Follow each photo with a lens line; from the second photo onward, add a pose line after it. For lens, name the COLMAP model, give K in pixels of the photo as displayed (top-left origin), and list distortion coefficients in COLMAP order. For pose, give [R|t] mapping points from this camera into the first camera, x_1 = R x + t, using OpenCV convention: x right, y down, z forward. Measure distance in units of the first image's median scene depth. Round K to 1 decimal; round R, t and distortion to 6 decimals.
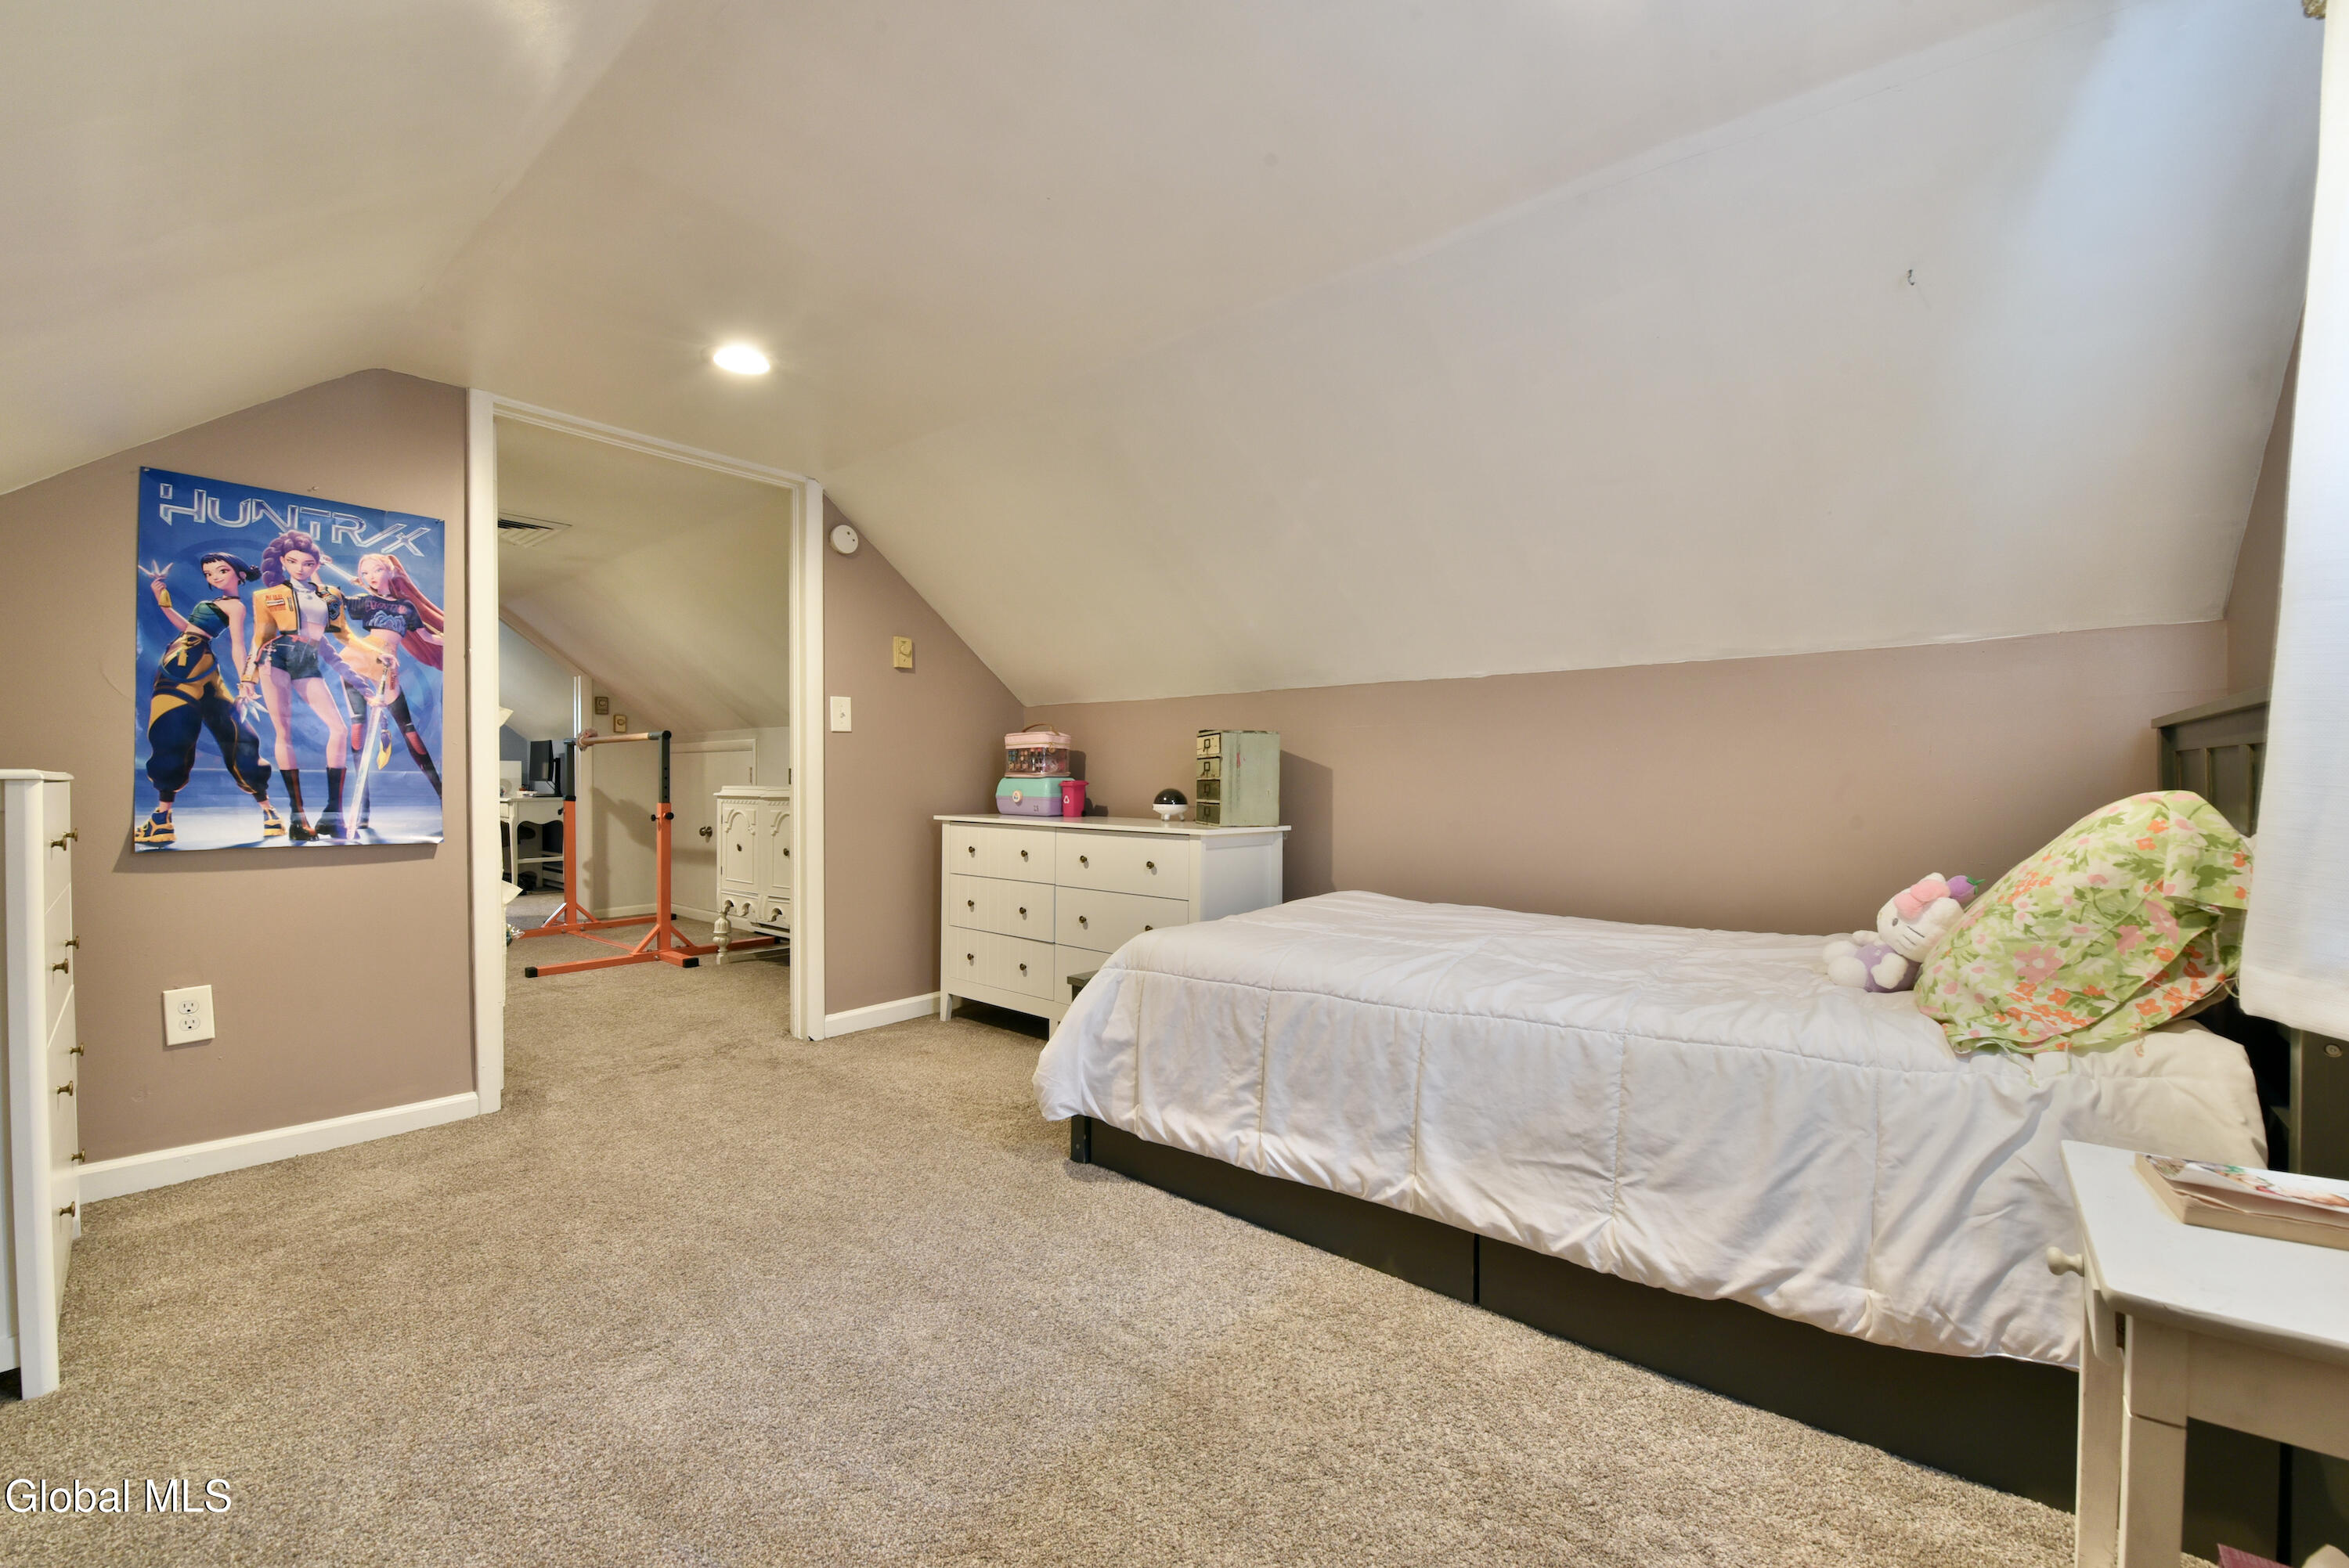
lens RADIAL K [[943.8, 0, 1174.5], [0, 943.8, 784.0], [0, 0, 1]] dist [-0.019244, -0.000394]
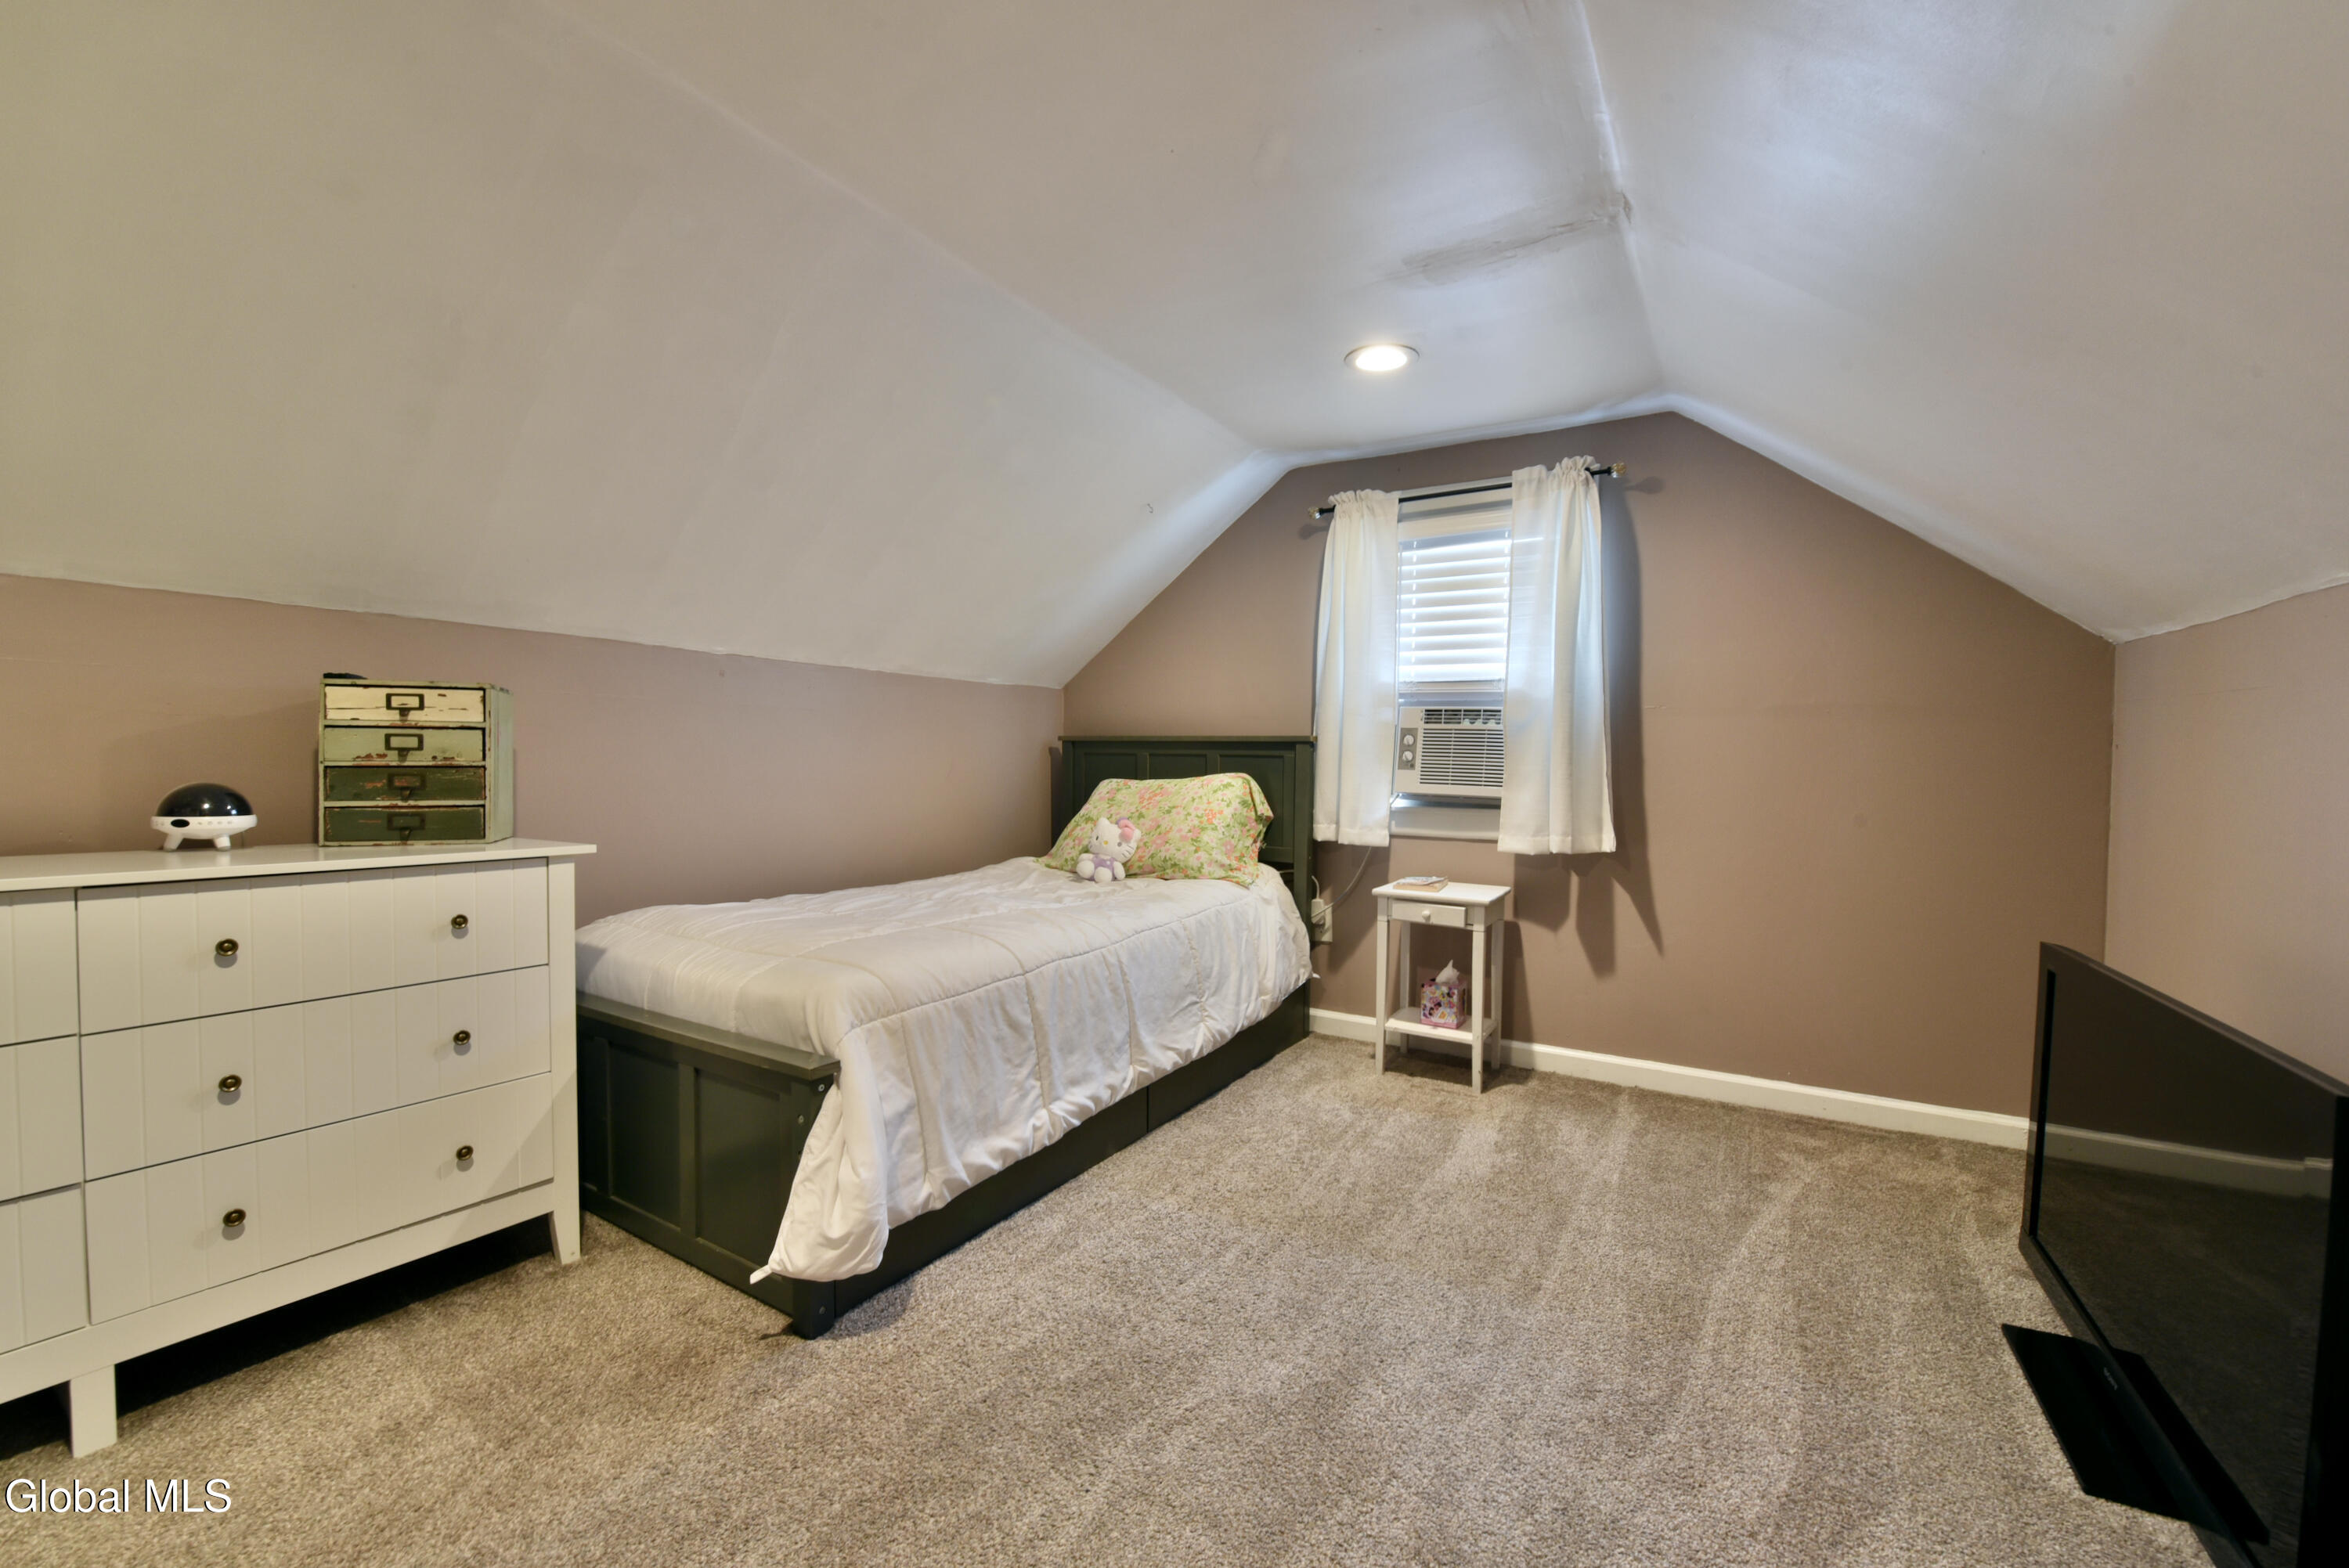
lens RADIAL K [[943.8, 0, 1174.5], [0, 943.8, 784.0], [0, 0, 1]] dist [-0.019244, -0.000394]
pose [[-0.154491, -0.022806, 0.987731, -0.984397], [-0.005329, 0.999738, 0.022250, -0.013554], [-0.987980, -0.001827, -0.154572, 1.050916]]
